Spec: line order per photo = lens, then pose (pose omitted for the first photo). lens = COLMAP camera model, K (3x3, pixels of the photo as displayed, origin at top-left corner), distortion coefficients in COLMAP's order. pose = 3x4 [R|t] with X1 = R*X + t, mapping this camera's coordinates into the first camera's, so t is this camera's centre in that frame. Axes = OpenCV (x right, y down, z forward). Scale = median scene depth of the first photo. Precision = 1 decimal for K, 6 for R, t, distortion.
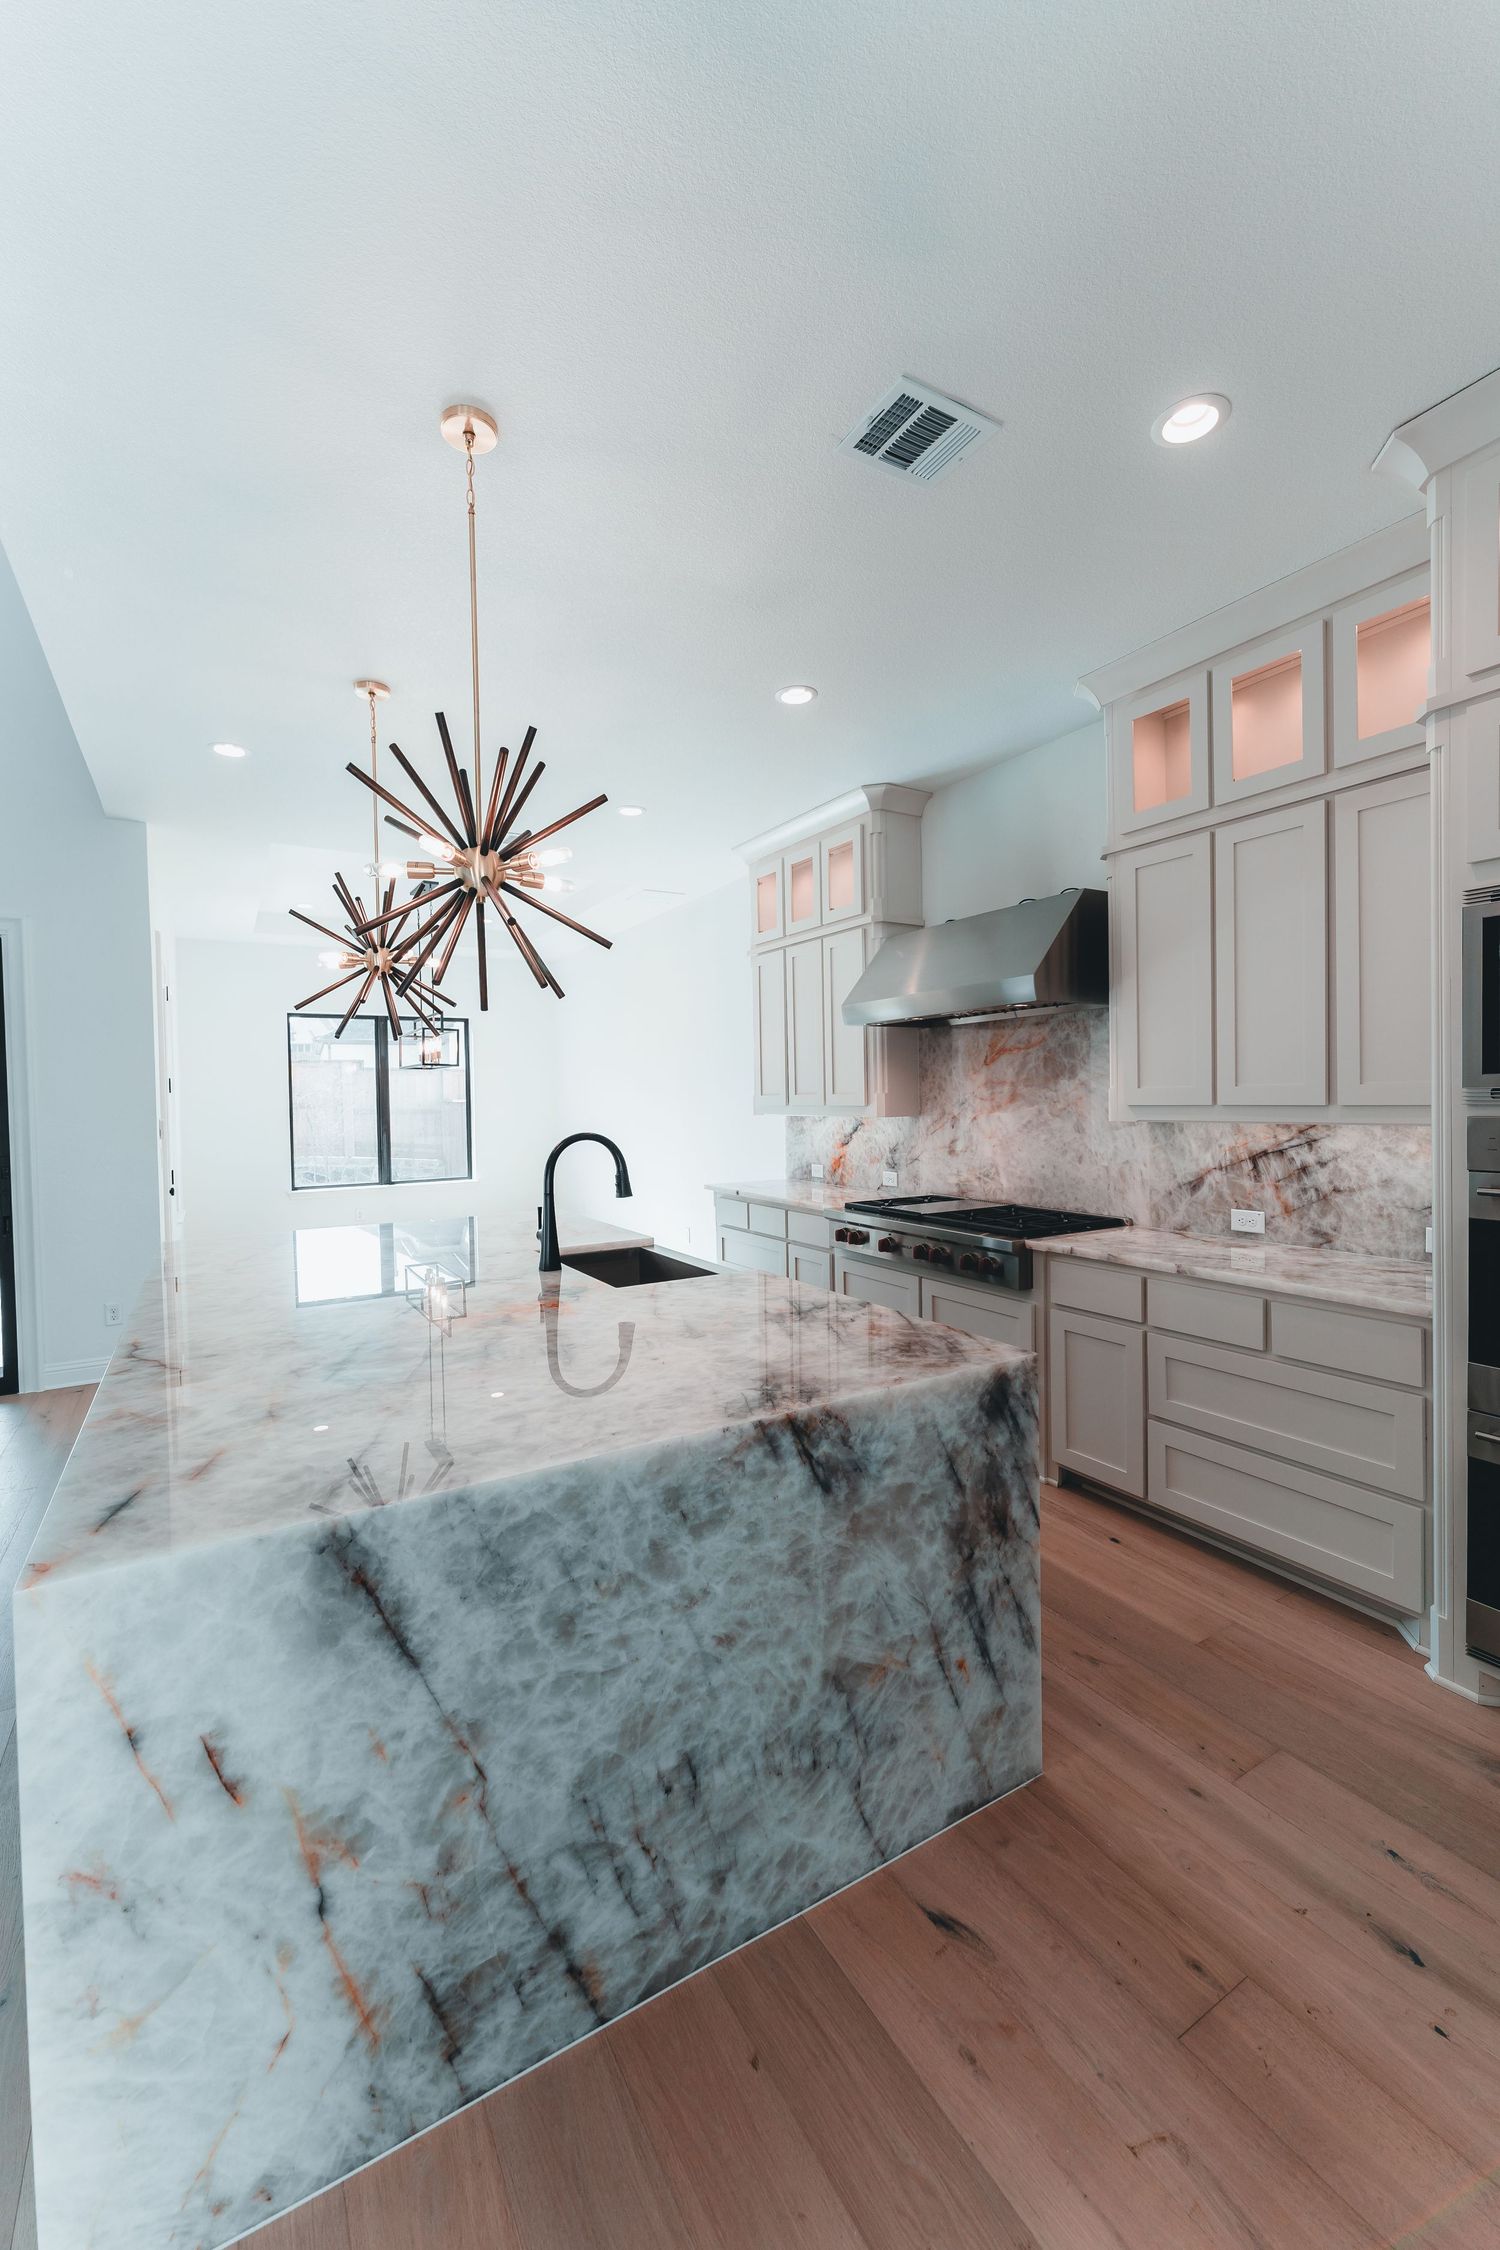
lens RADIAL K [[910.0, 0, 752.7], [0, 910.0, 1122.2], [0, 0, 1]] dist [-0.004179, 0.000692]
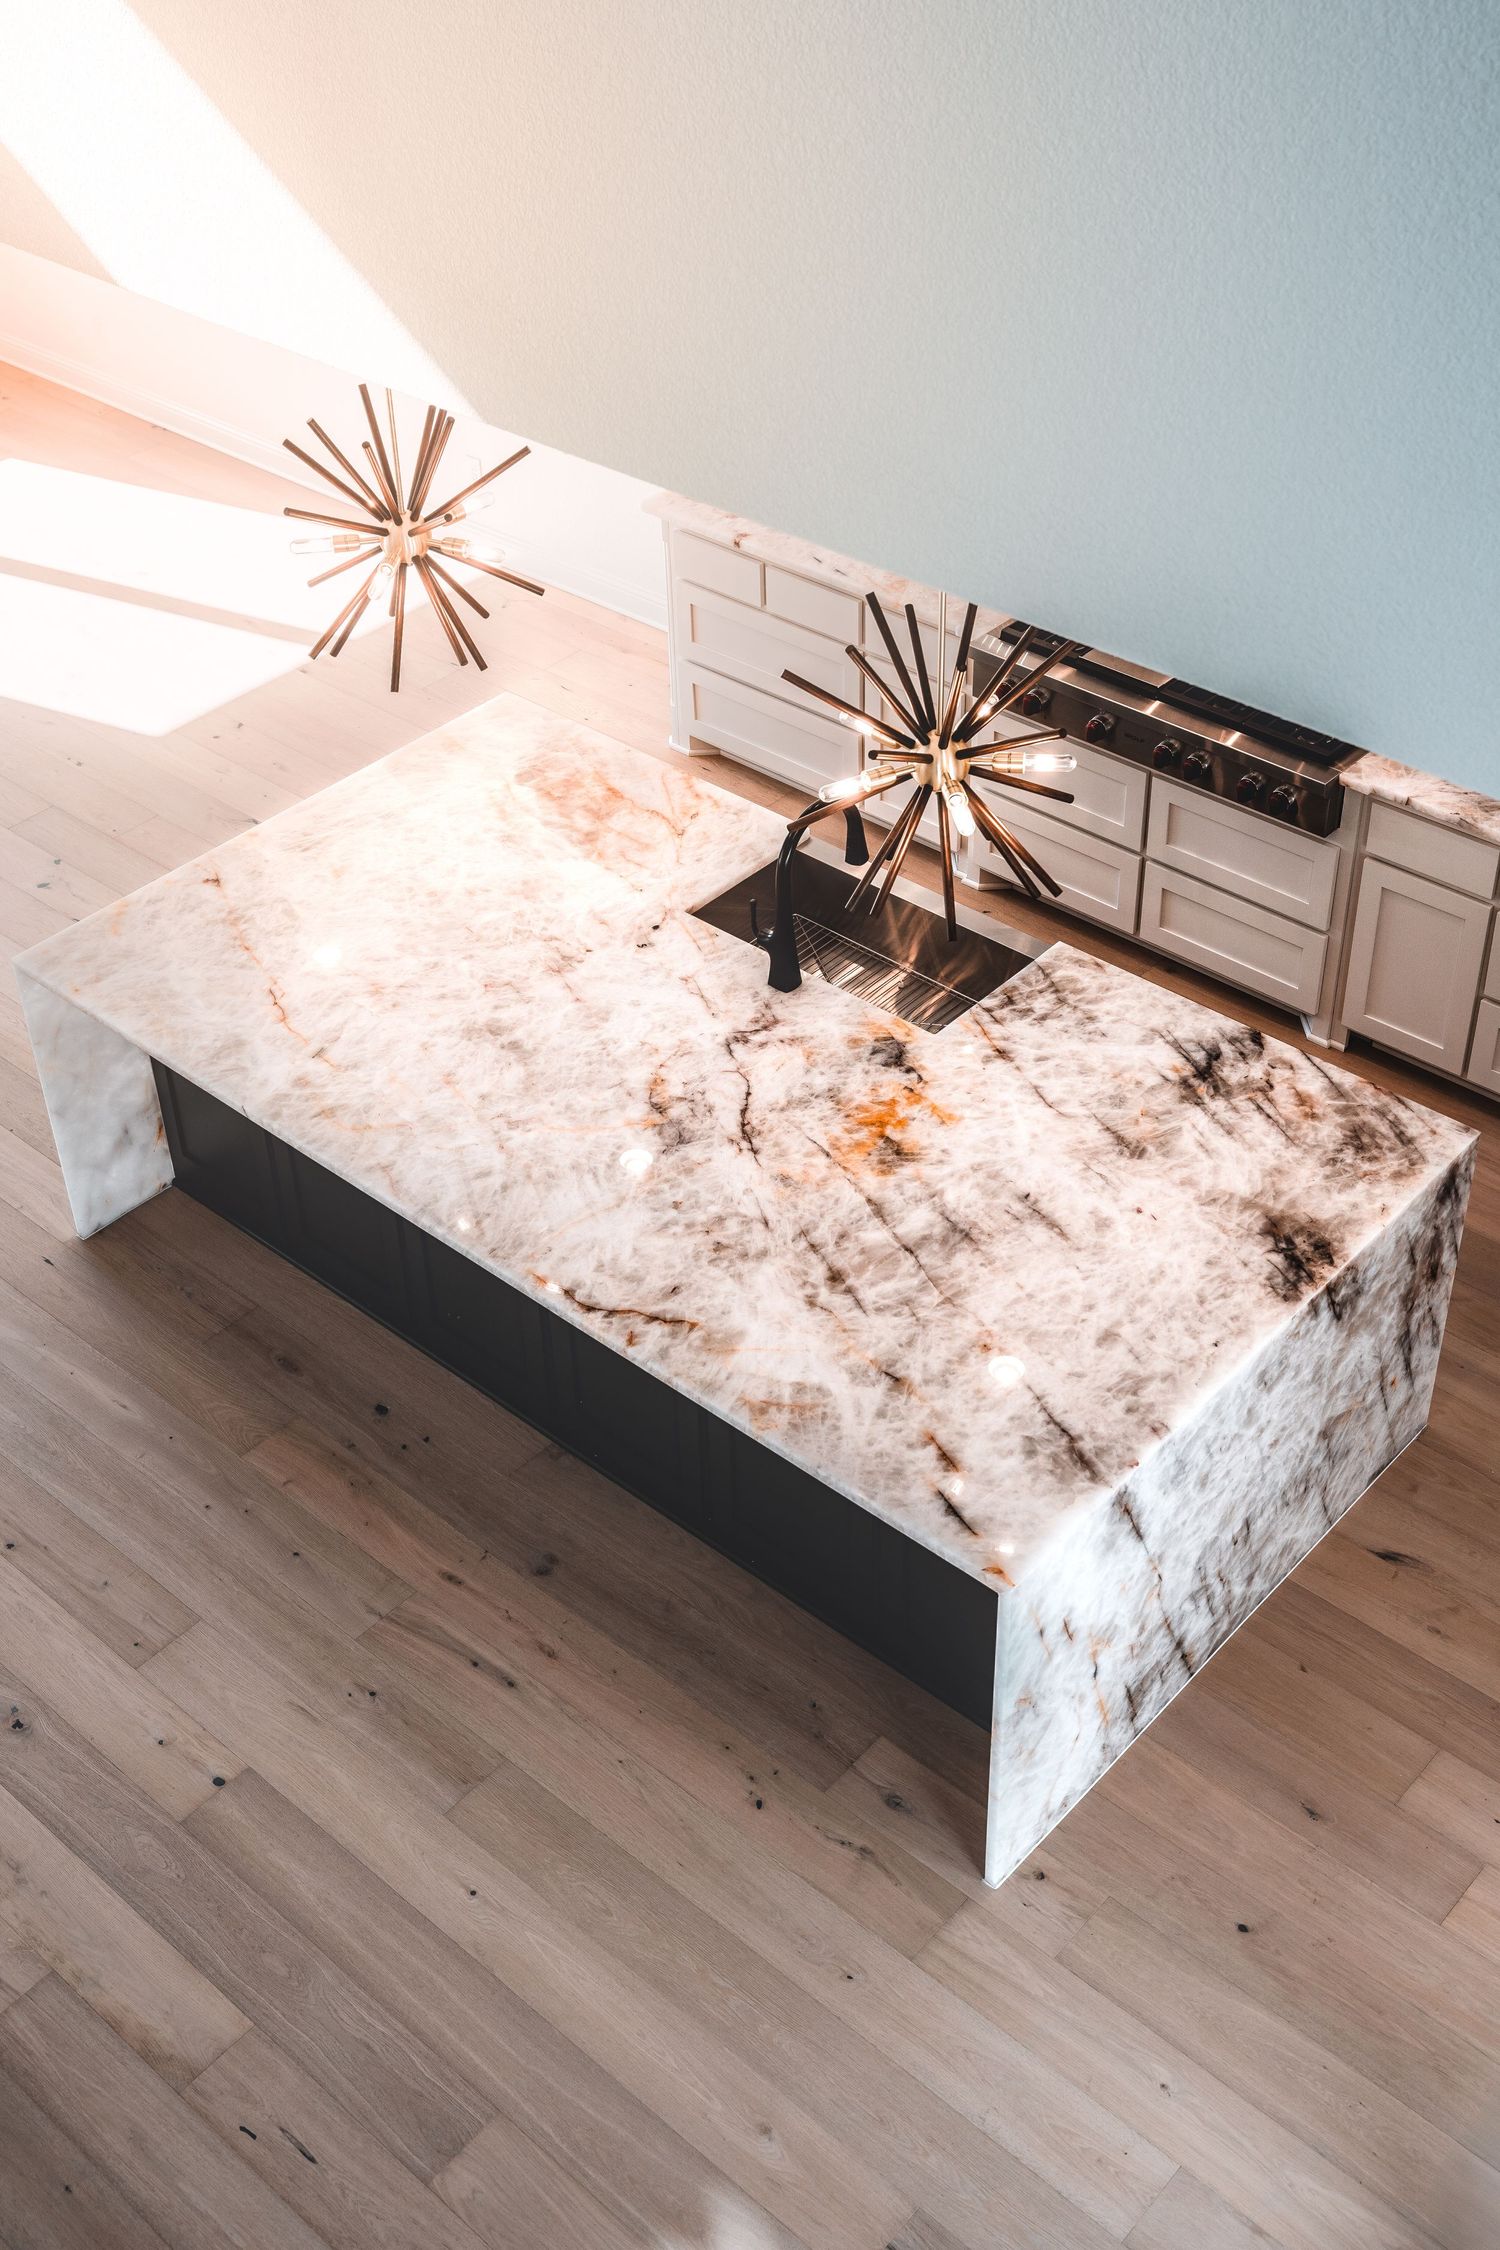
lens RADIAL K [[2530.4, 0, 751.8], [0, 2530.4, 1122.5], [0, 0, 1]] dist [-0.019851, 0.000000]
pose [[0.955470, -0.195985, 0.220607, -1.280770], [0.025384, 0.799411, 0.600248, -1.730029], [-0.293996, -0.567919, 0.768788, -1.107105]]
